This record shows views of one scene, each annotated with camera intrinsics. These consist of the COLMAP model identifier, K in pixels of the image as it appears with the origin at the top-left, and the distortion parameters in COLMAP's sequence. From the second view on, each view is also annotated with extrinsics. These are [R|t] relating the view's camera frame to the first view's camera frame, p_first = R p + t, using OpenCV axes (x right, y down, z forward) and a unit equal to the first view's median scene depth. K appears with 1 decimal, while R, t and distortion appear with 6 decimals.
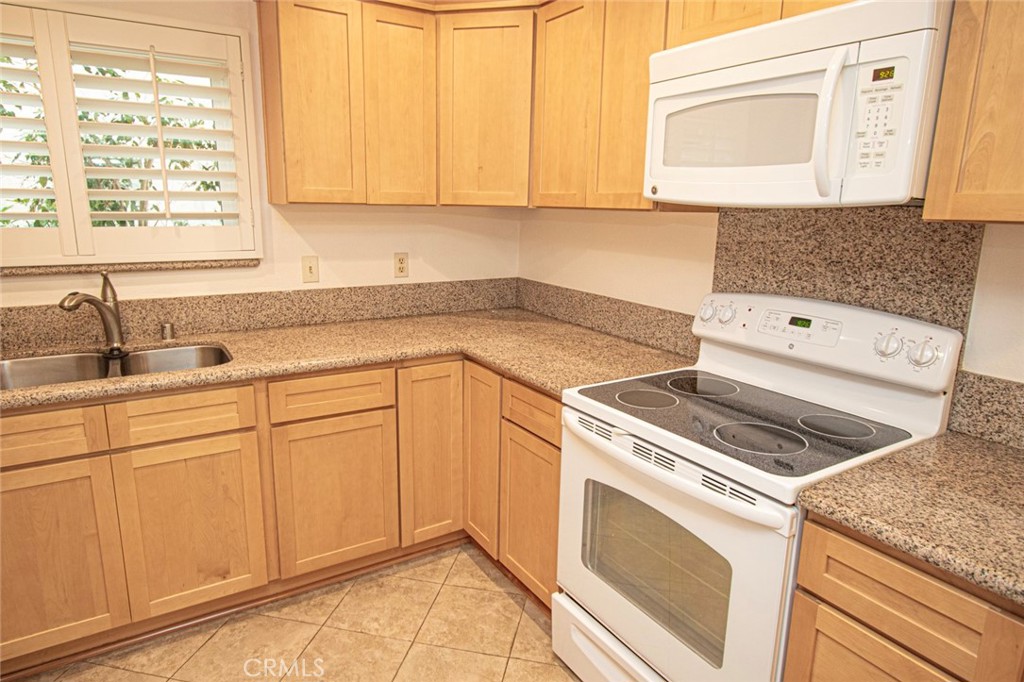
lens RADIAL K [[623.7, 0, 509.7], [0, 623.7, 335.4], [0, 0, 1]] dist [-0.005033, 0.003661]
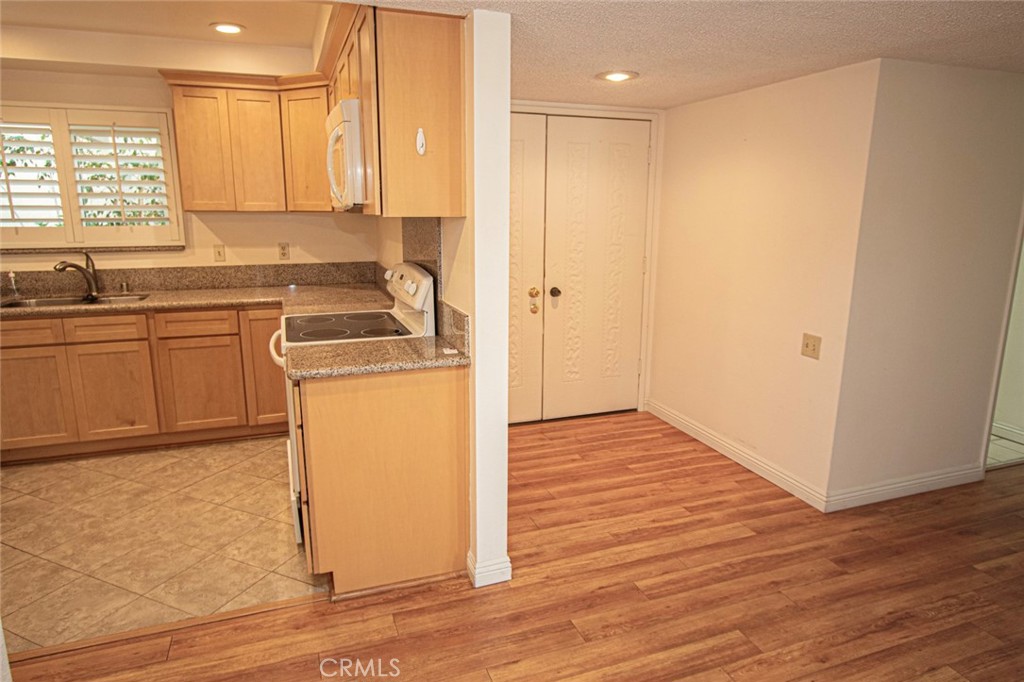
lens RADIAL K [[624.5, 0, 513.9], [0, 624.5, 336.3], [0, 0, 1]] dist [-0.009677, 0.000161]
pose [[0.979120, 0.028808, -0.201233, 0.939704], [-0.030888, 0.999497, -0.007206, 0.119228], [0.200924, 0.013271, 0.979517, -0.501937]]
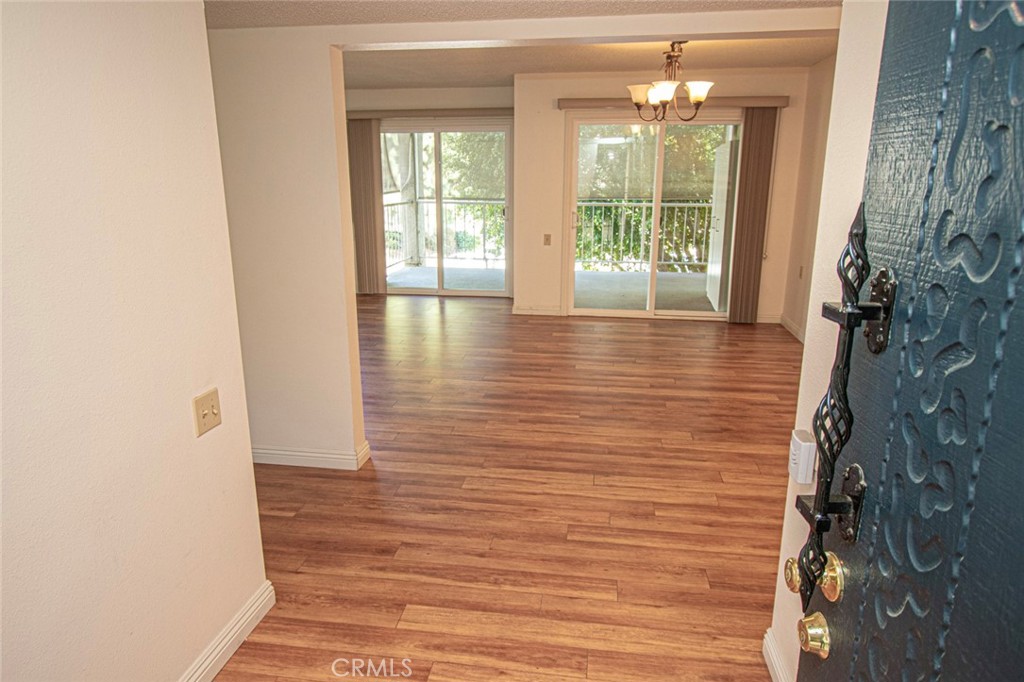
lens RADIAL K [[623.7, 0, 508.8], [0, 623.7, 343.8], [0, 0, 1]] dist [-0.005033, 0.003661]
pose [[-0.751942, -0.186919, 0.632175, 0.484648], [0.126056, 0.900496, 0.416194, -0.287530], [-0.647065, 0.392643, -0.653558, 1.368505]]
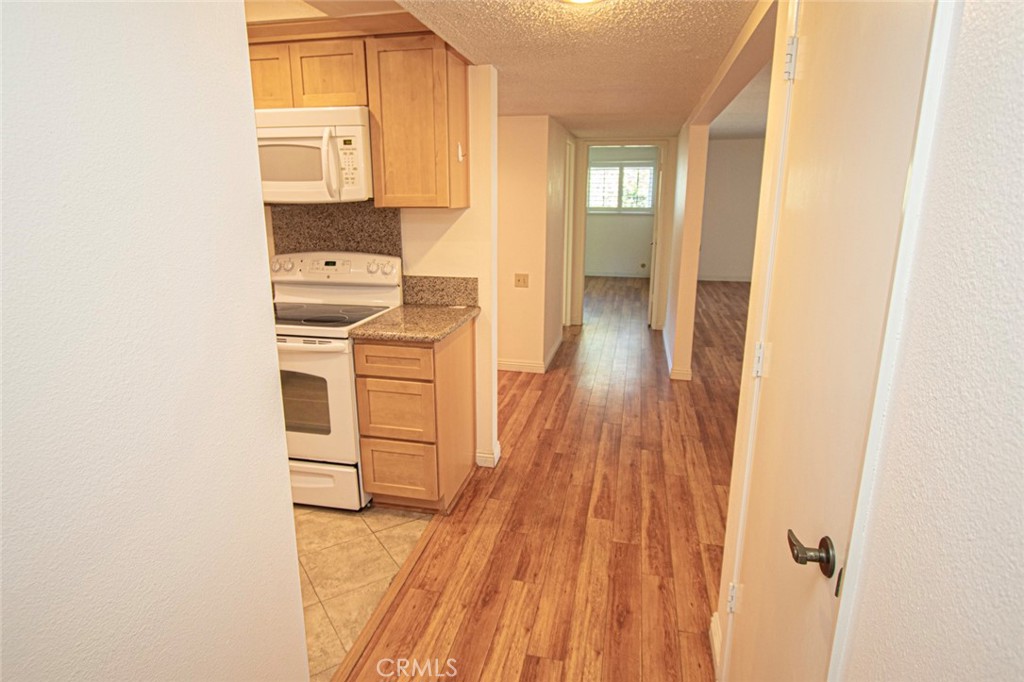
lens RADIAL K [[567.1, 0, 517.0], [0, 567.1, 336.3], [0, 0, 1]] dist [-0.020270, 0.000322]
pose [[0.696319, -0.188039, 0.692662, -0.306193], [0.161178, 0.981389, 0.104391, 0.089767], [-0.699401, 0.038952, 0.713668, -0.505735]]
